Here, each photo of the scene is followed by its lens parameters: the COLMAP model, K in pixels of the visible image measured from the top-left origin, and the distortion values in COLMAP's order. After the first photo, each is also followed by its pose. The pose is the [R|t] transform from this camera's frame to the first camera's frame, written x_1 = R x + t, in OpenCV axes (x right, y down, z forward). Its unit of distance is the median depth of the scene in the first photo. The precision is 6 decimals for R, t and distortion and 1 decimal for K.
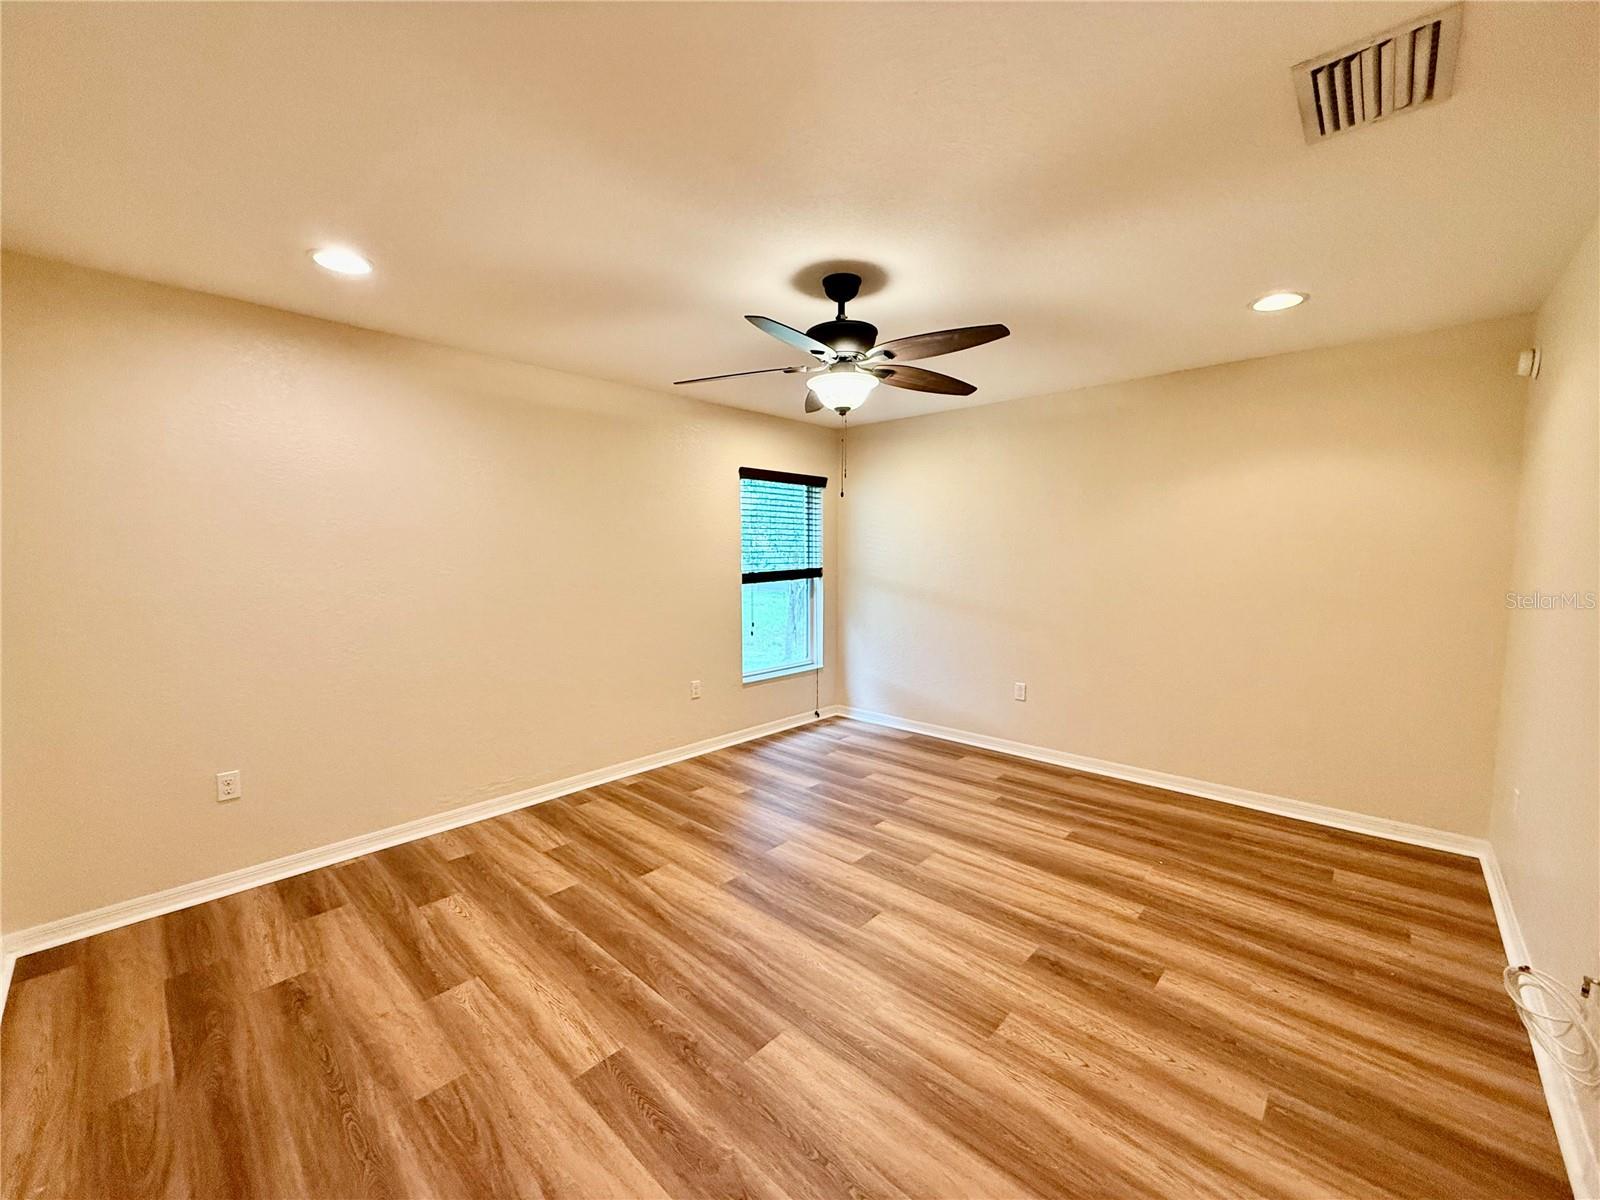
lens RADIAL K [[639.3, 0, 791.0], [0, 639.3, 598.8], [0, 0, 1]] dist [0.000134, 0.000071]
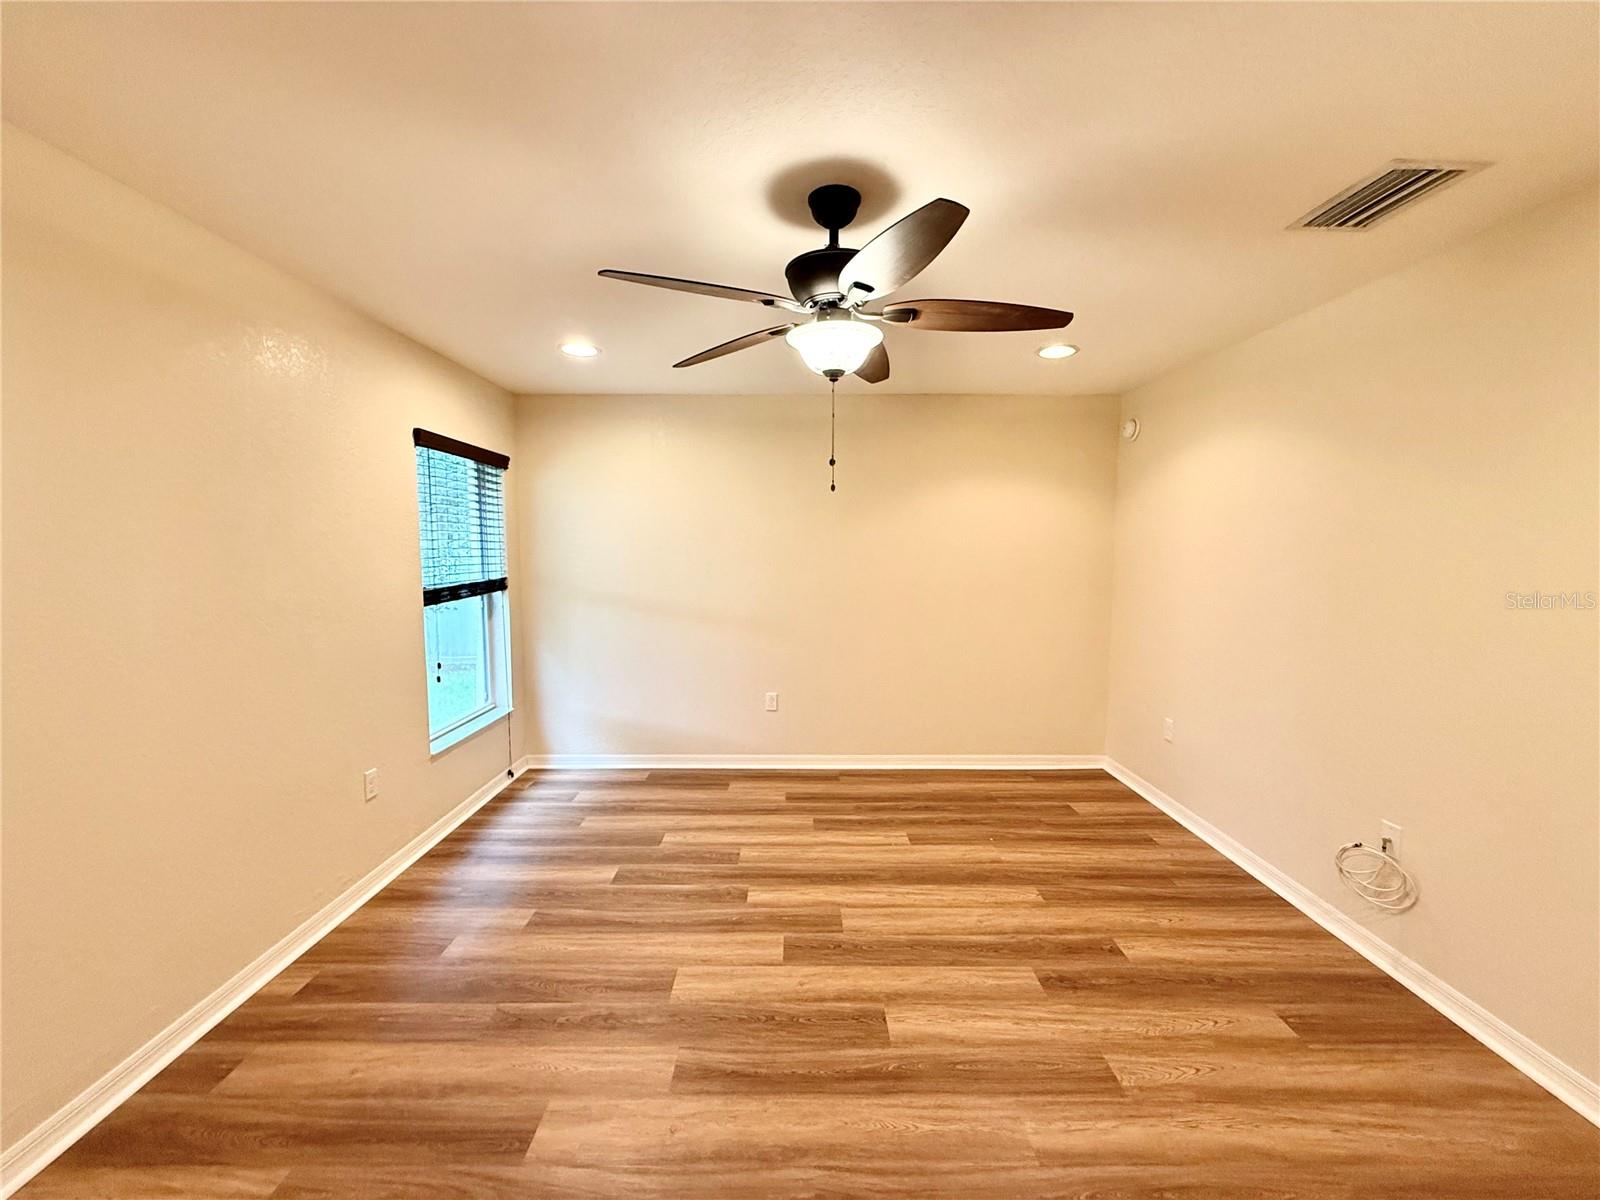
lens RADIAL K [[639.3, 0, 744.6], [0, 639.3, 597.9], [0, 0, 1]] dist [0.000134, 0.000071]
pose [[0.727347, -0.051919, 0.684303, -0.416129], [0.048954, 0.998519, 0.023726, -0.046102], [-0.684522, 0.016242, 0.728811, 0.426895]]
